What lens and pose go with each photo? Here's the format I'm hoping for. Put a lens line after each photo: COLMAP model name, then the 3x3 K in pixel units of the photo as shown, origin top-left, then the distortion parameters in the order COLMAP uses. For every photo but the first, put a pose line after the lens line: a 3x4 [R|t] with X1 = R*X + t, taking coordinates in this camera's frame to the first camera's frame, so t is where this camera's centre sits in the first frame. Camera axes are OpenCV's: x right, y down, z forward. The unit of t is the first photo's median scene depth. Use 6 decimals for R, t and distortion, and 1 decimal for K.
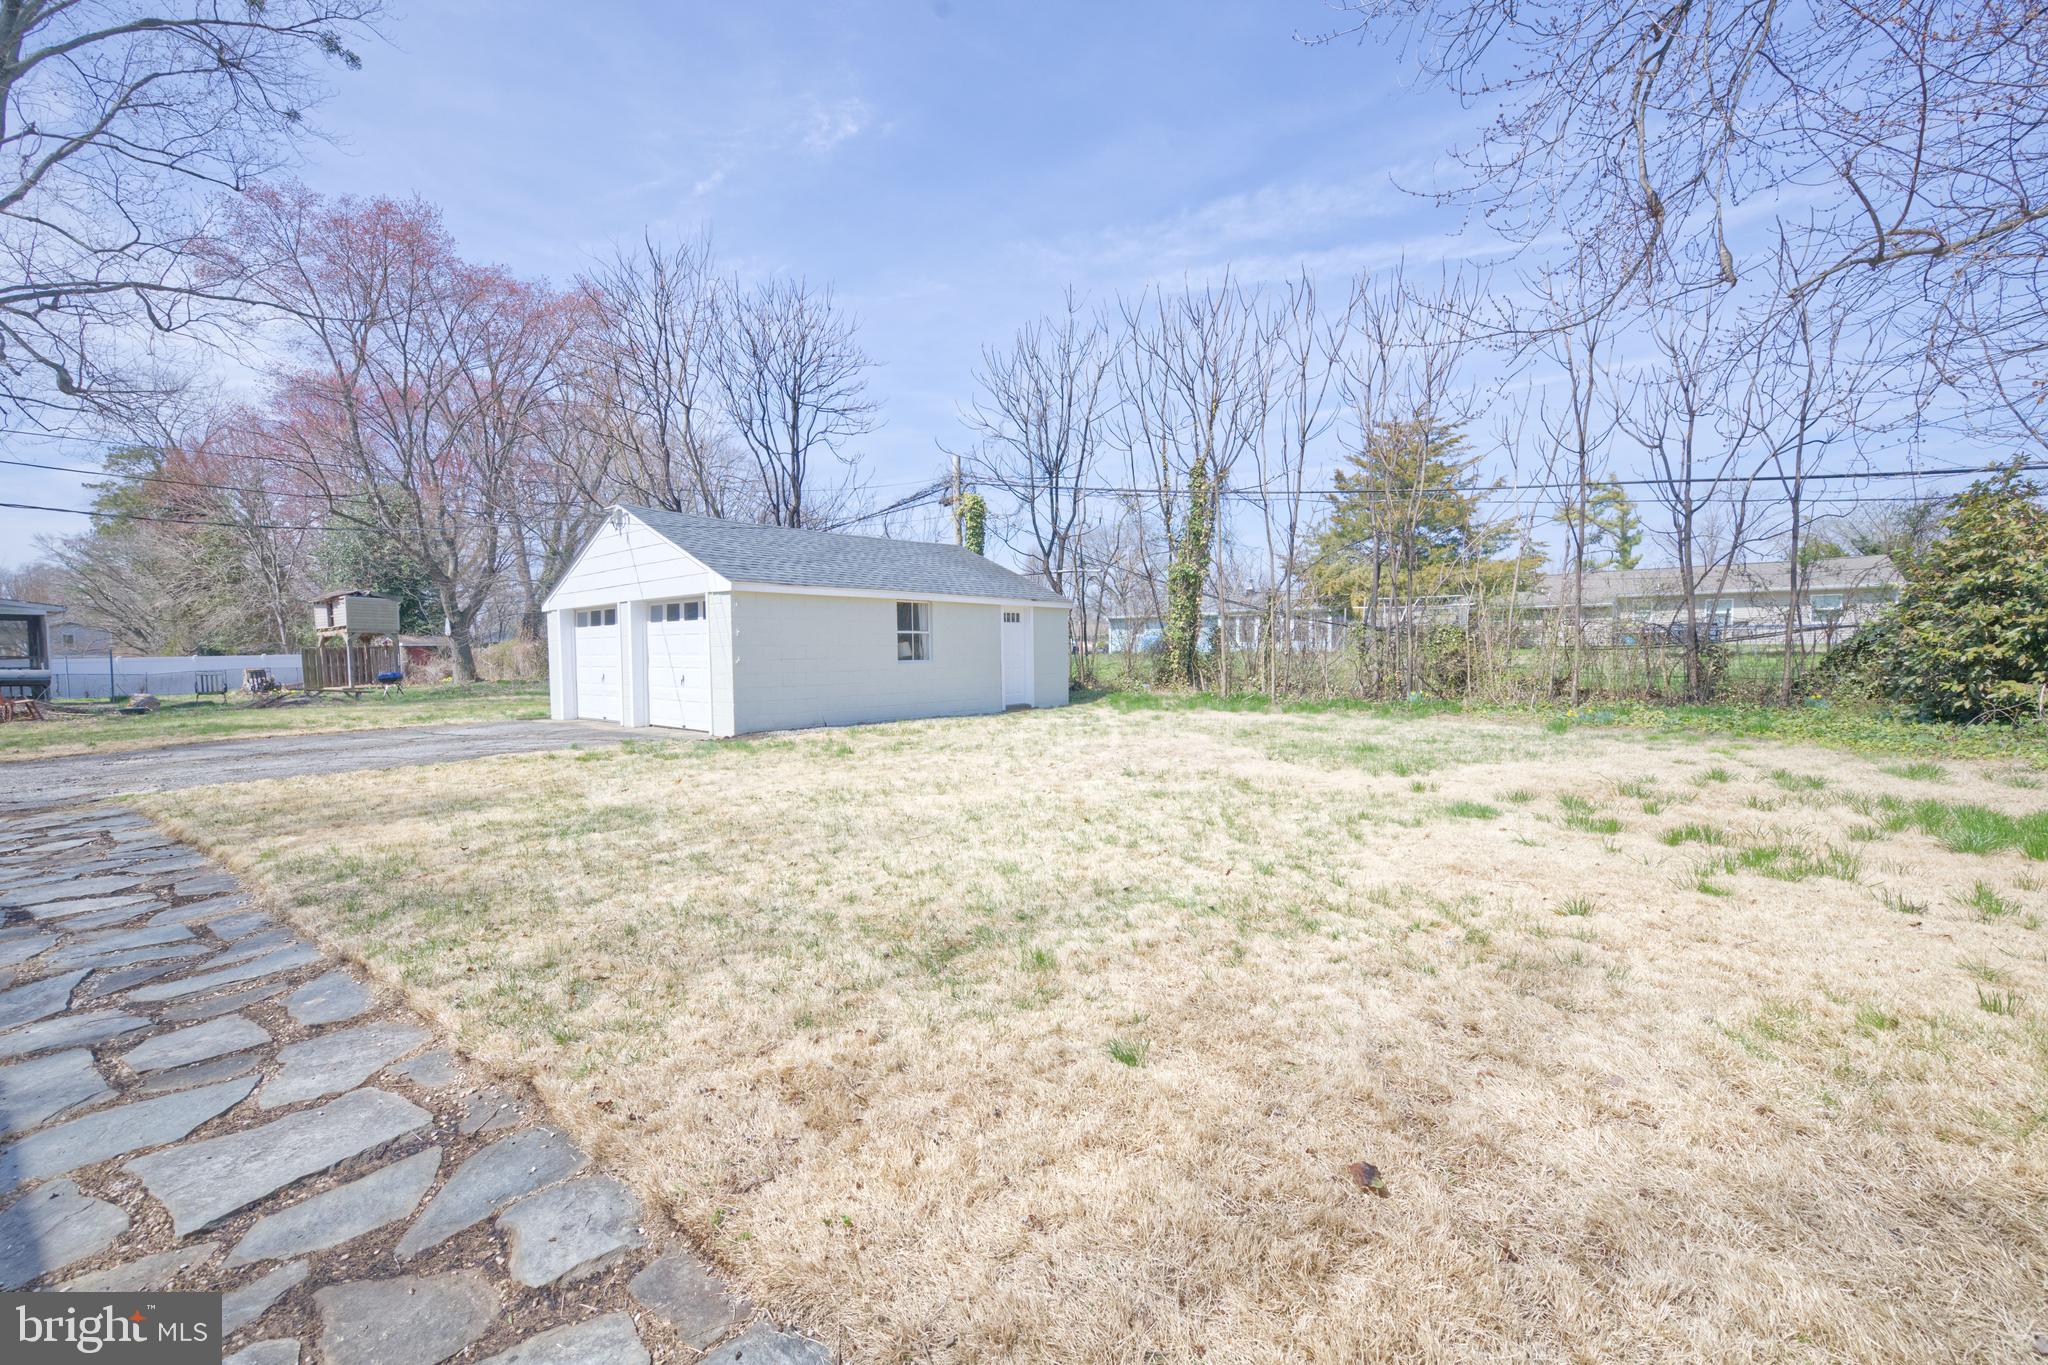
lens RADIAL K [[800.9, 0, 1019.4], [0, 800.9, 689.0], [0, 0, 1]] dist [0.003383, -0.000372]
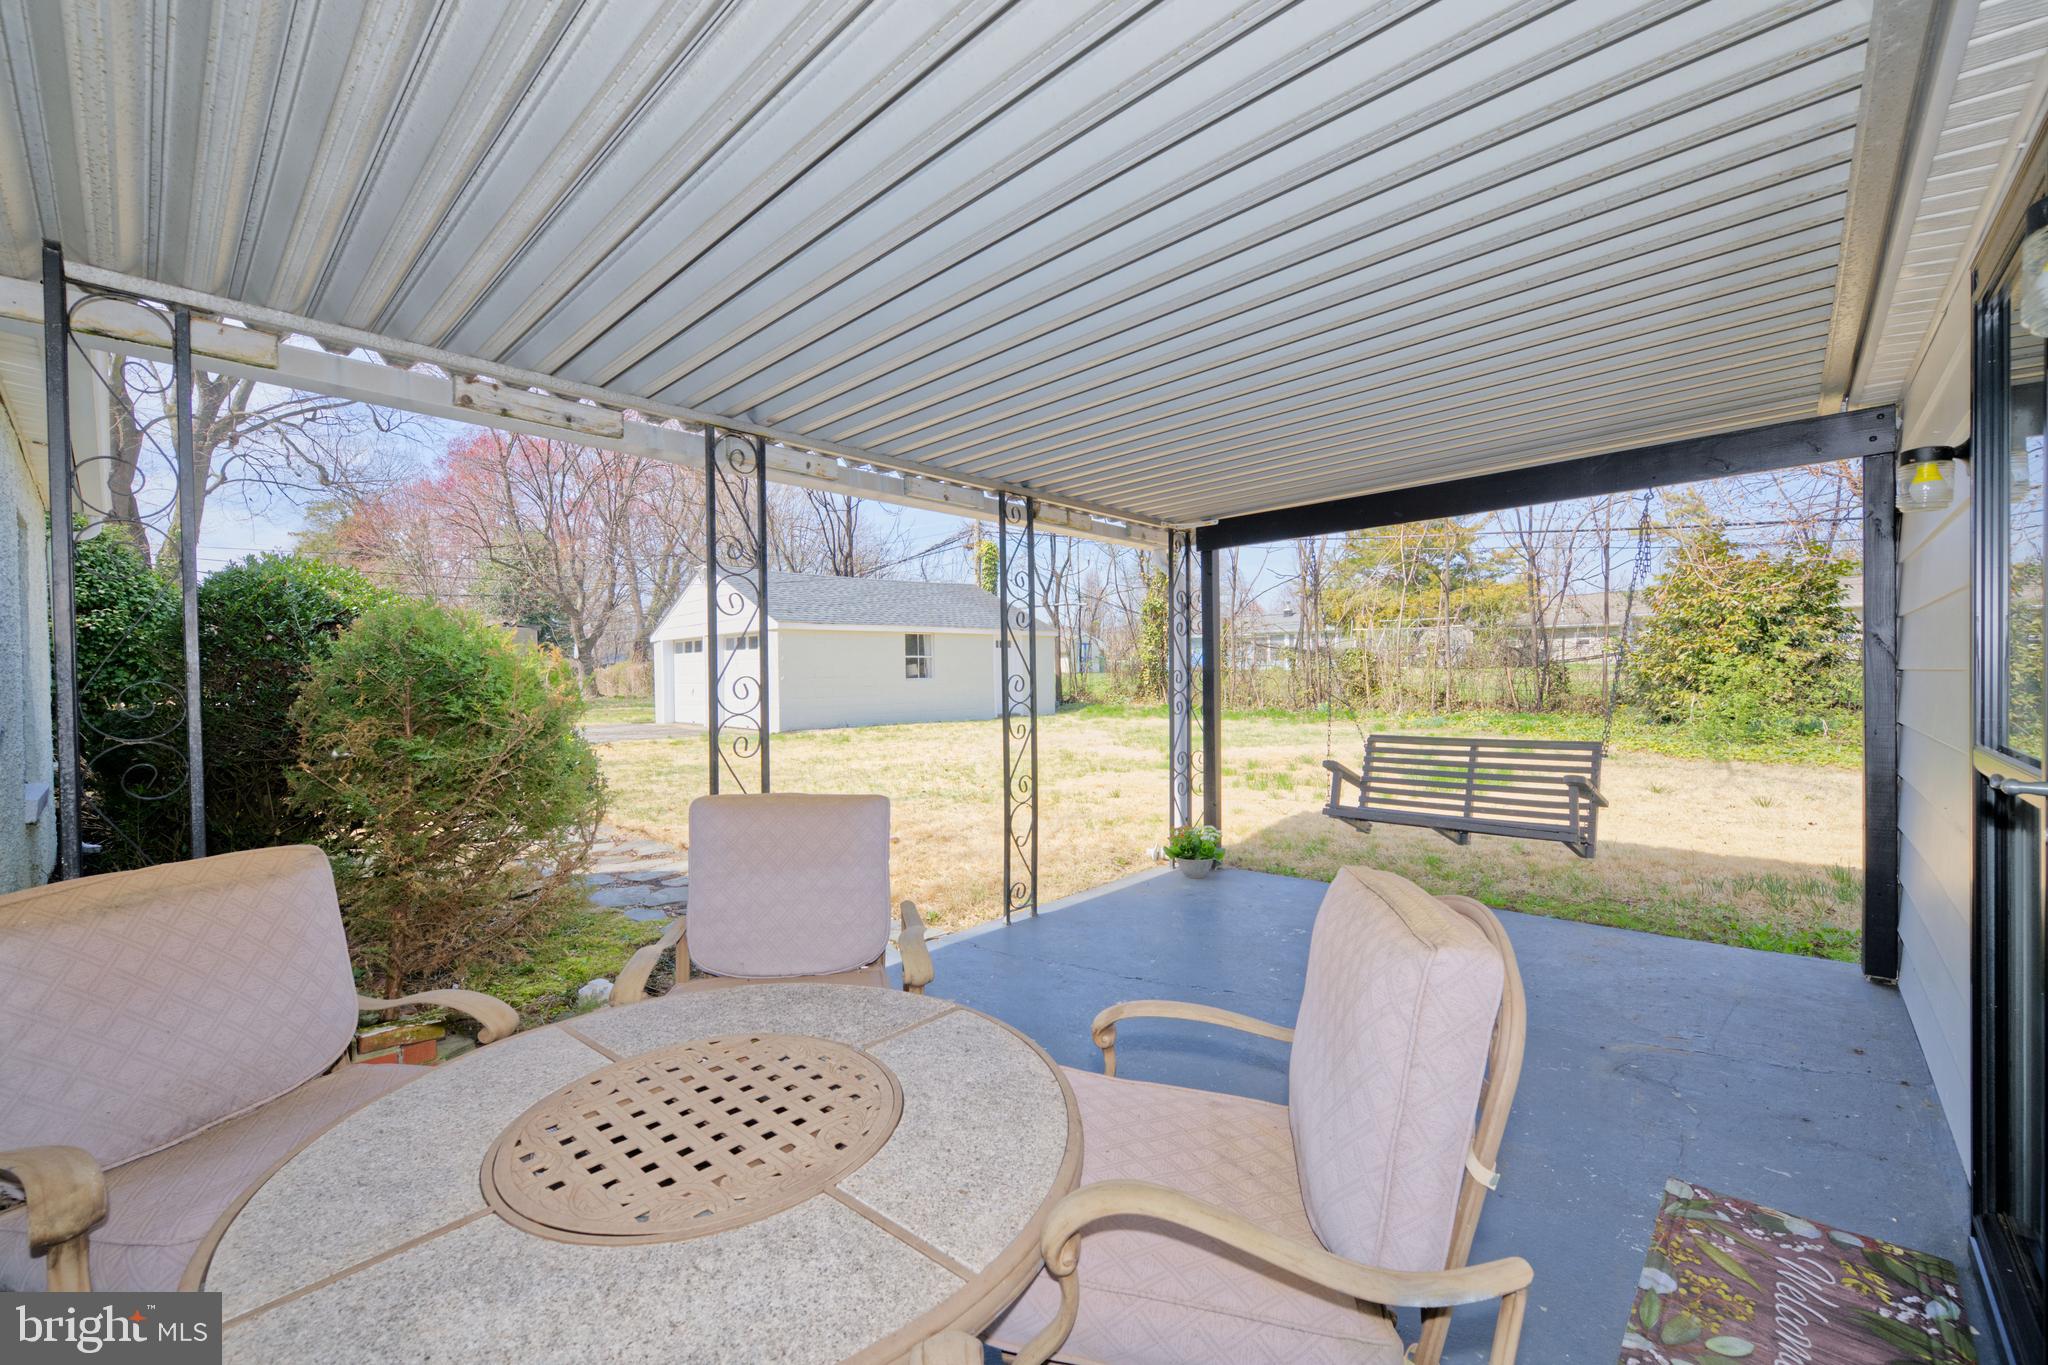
lens RADIAL K [[822.7, 0, 1027.1], [0, 822.7, 684.3], [0, 0, 1]] dist [0.010100, -0.000078]
pose [[0.994186, -0.000469, -0.107674, 0.129887], [-0.002678, 0.999573, -0.029085, 0.008782], [0.107642, 0.029205, 0.993761, -0.217212]]
